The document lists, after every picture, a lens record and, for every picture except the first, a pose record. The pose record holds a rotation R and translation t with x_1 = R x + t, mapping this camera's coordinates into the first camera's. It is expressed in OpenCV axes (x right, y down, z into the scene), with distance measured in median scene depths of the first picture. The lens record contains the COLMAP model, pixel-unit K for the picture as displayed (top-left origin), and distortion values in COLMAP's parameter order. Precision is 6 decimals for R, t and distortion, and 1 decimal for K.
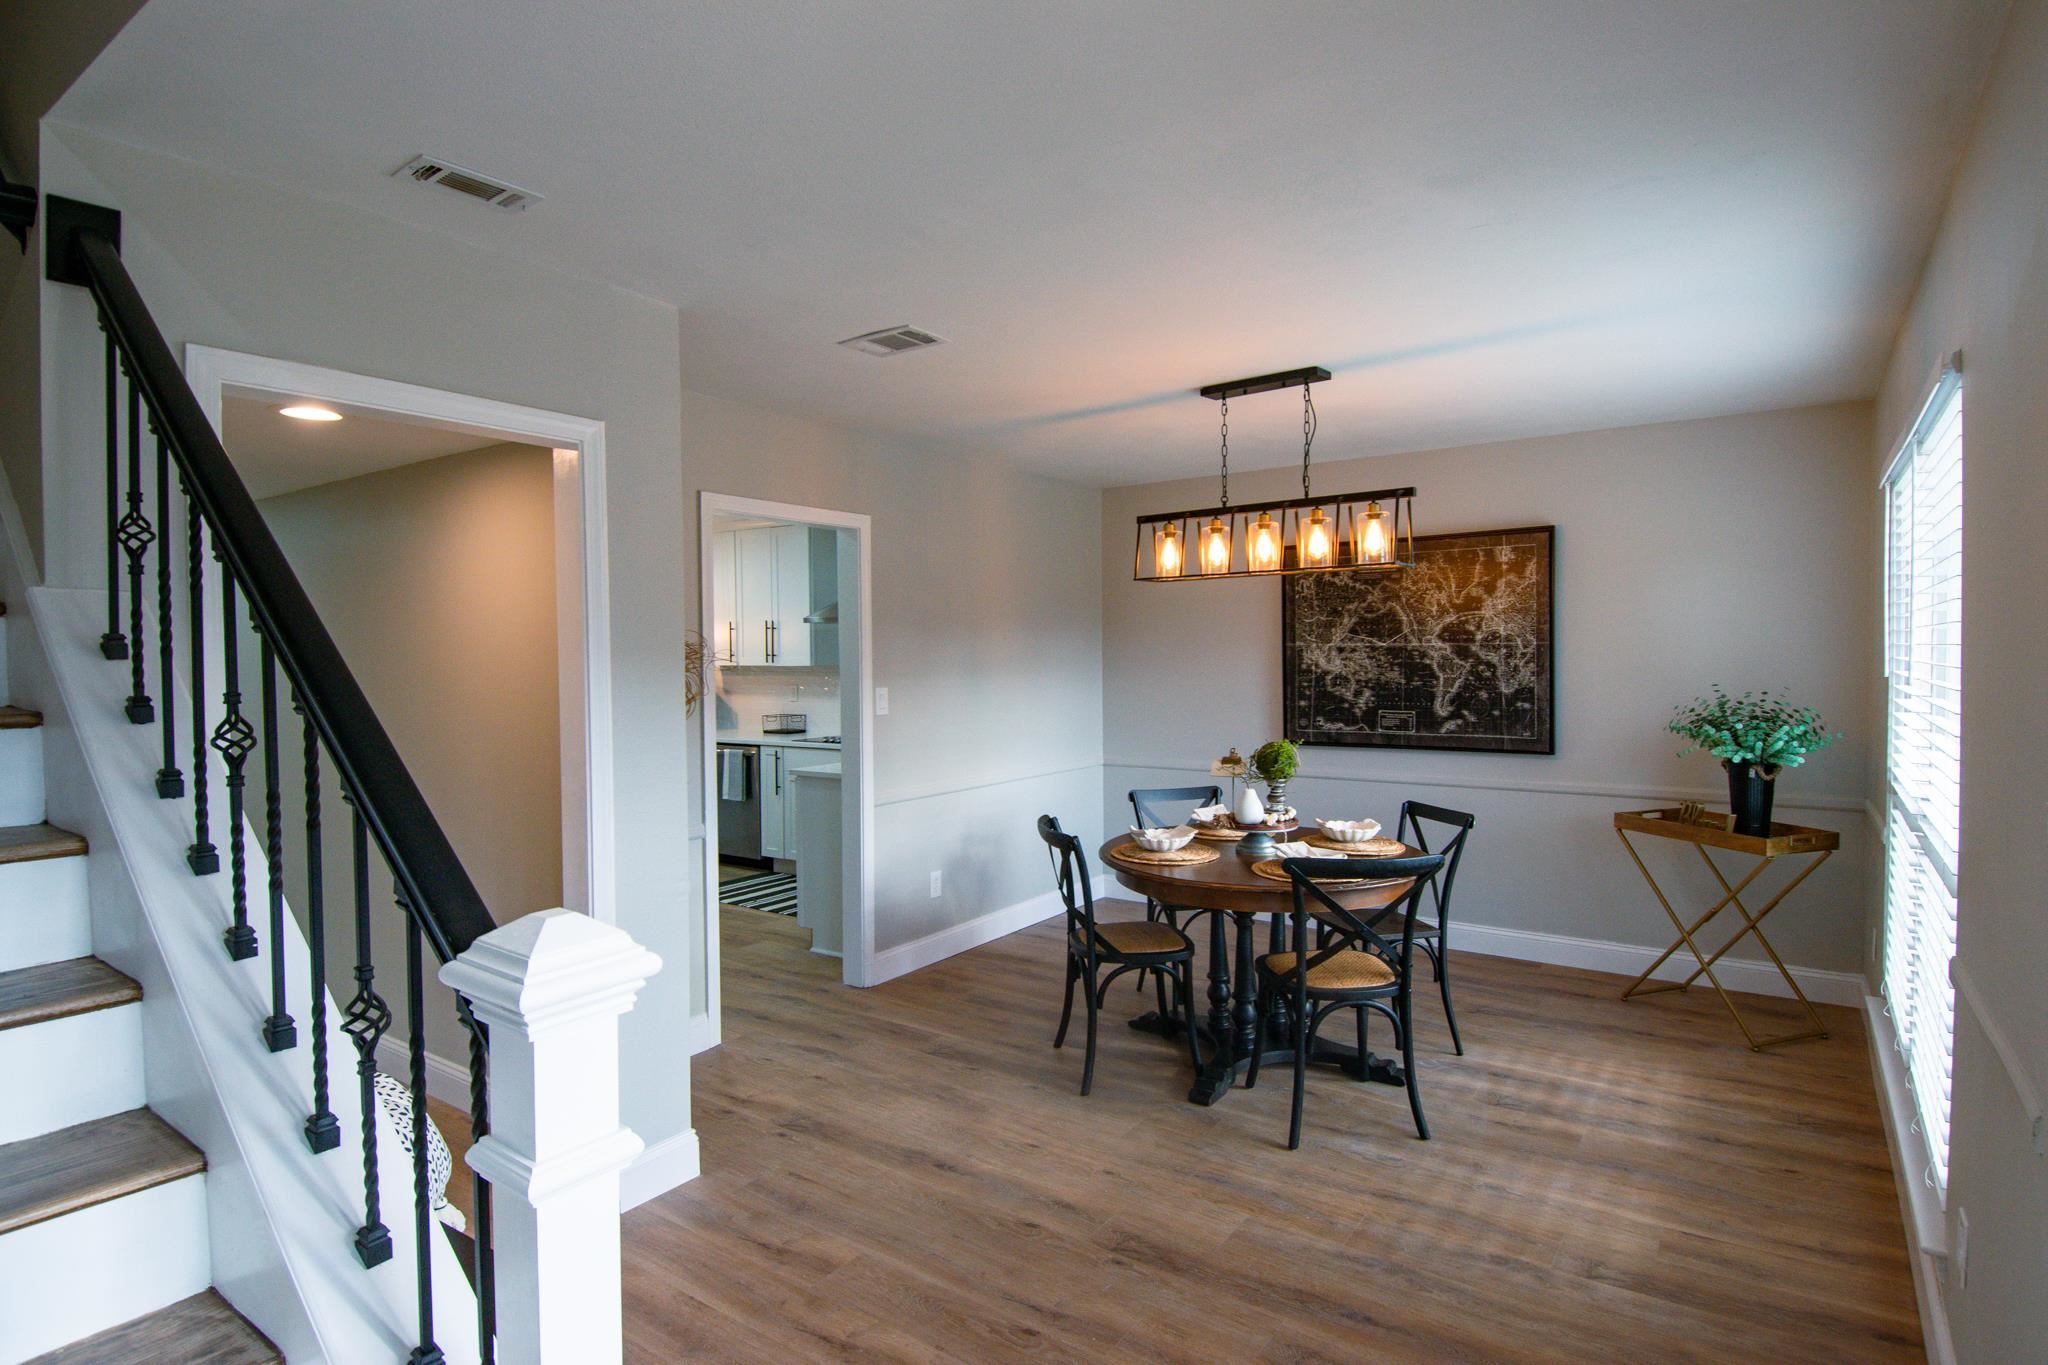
lens RADIAL K [[1068.1, 0, 1036.7], [0, 1068.1, 682.2], [0, 0, 1]] dist [0.000100, -0.000236]
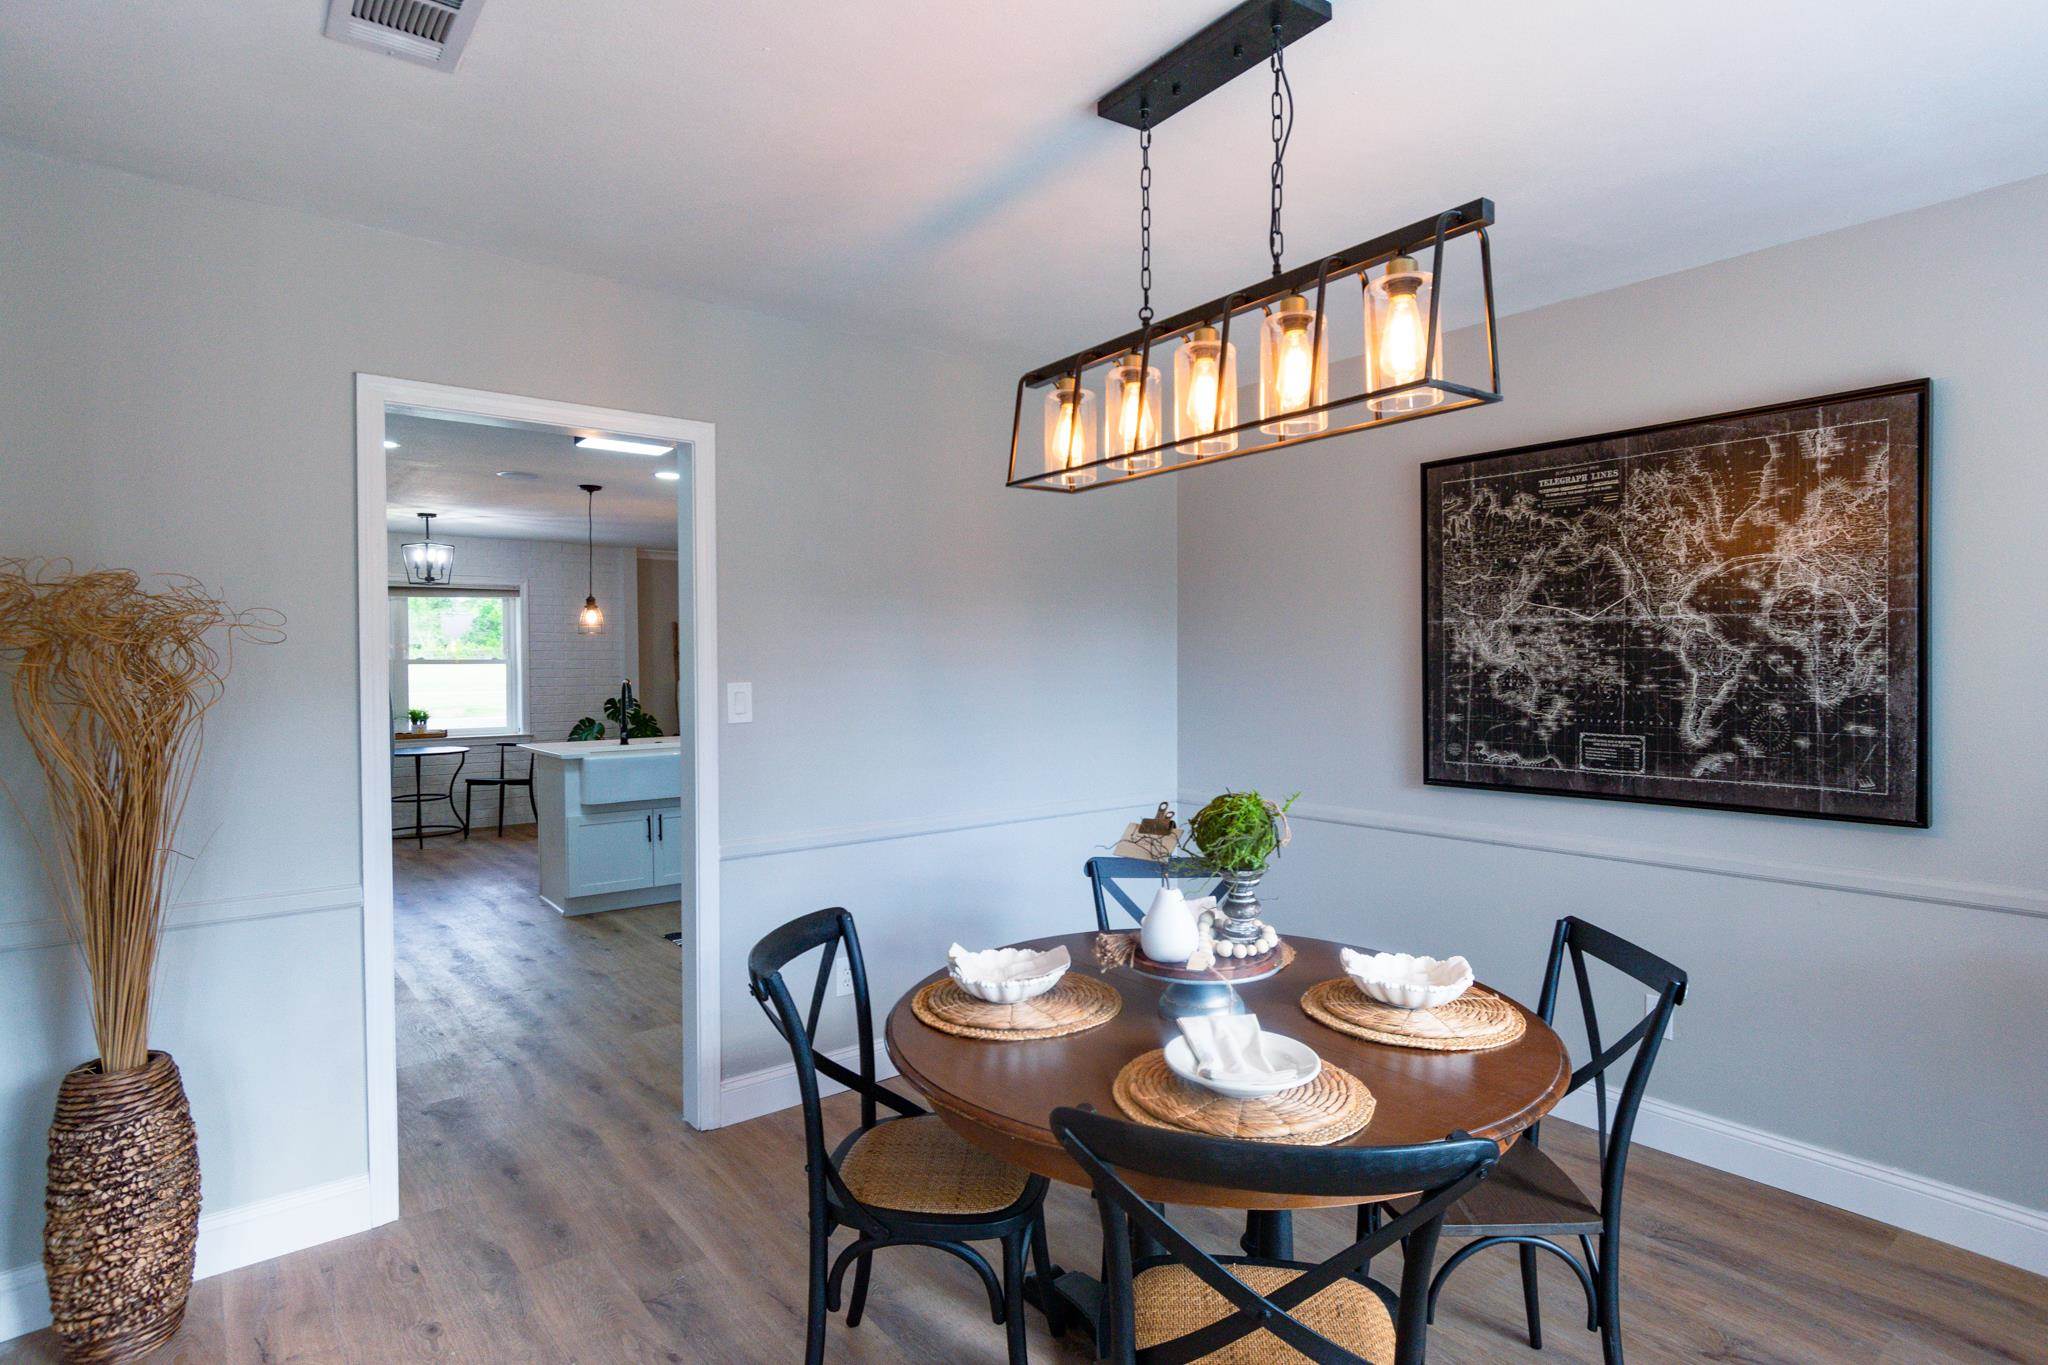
lens RADIAL K [[1064.8, 0, 1052.6], [0, 1064.8, 681.8], [0, 0, 1]] dist [-0.009277, -0.000733]
pose [[0.963020, 0.010717, -0.269217, 0.210320], [-0.013025, 0.999892, -0.006788, 0.006637], [0.269115, 0.010044, 0.963056, 0.387516]]
